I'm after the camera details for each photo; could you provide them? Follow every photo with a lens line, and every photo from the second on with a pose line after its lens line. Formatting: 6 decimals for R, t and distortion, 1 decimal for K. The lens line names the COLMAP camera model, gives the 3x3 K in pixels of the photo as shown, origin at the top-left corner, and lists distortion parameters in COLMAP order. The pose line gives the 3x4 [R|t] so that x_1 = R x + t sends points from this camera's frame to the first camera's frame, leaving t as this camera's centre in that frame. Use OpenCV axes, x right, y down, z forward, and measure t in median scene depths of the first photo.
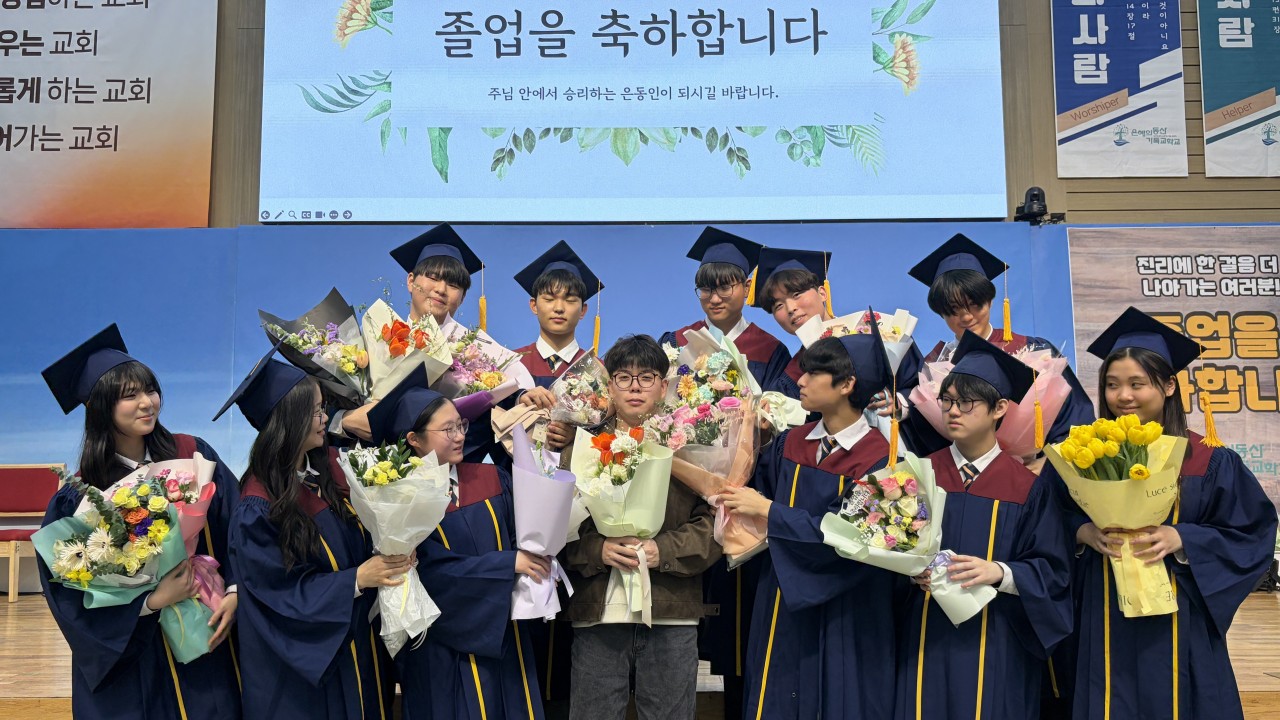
lens RADIAL K [[1125.8, 0, 636.3], [0, 1125.8, 360.6], [0, 0, 1]] dist [0.017617, 0.001319]
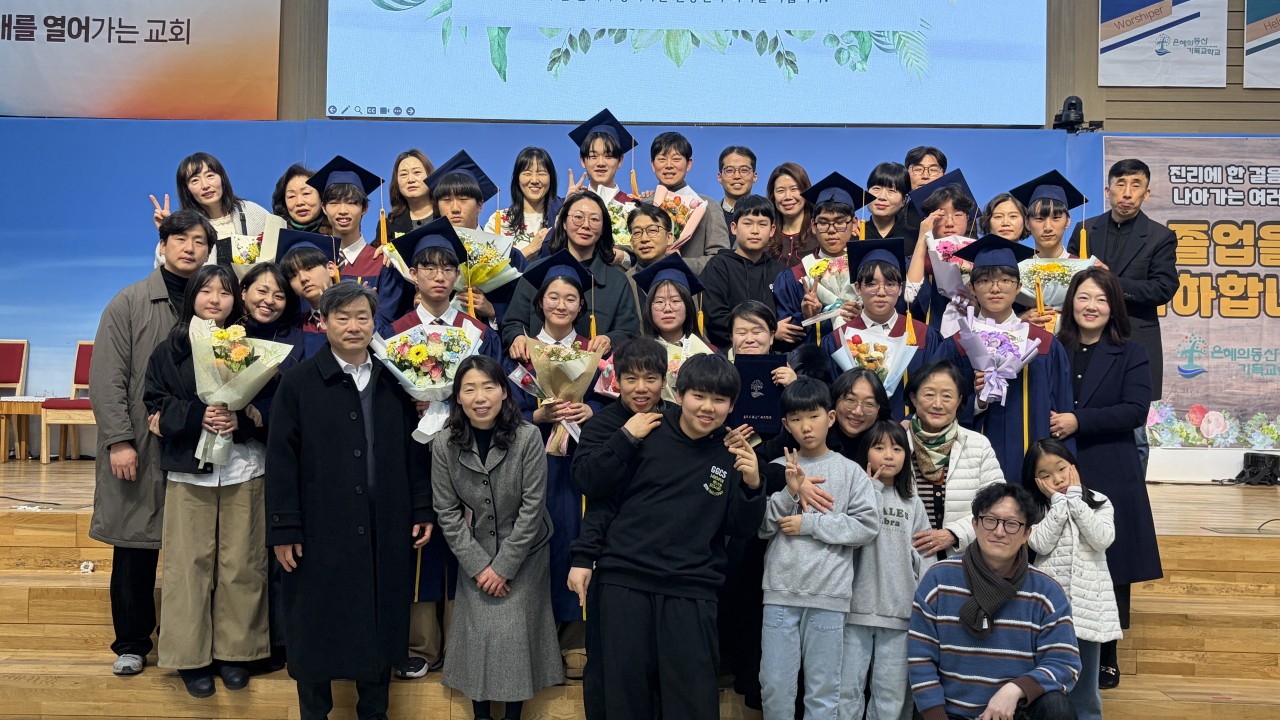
lens RADIAL K [[1224.1, 0, 650.9], [0, 1224.1, 358.9], [0, 0, 1]] dist [0.007377, 0.000000]
pose [[0.999594, 0.022262, -0.017781, -0.007737], [-0.020559, 0.995658, 0.090792, -0.007960], [0.019725, -0.090390, 0.995711, -0.143332]]
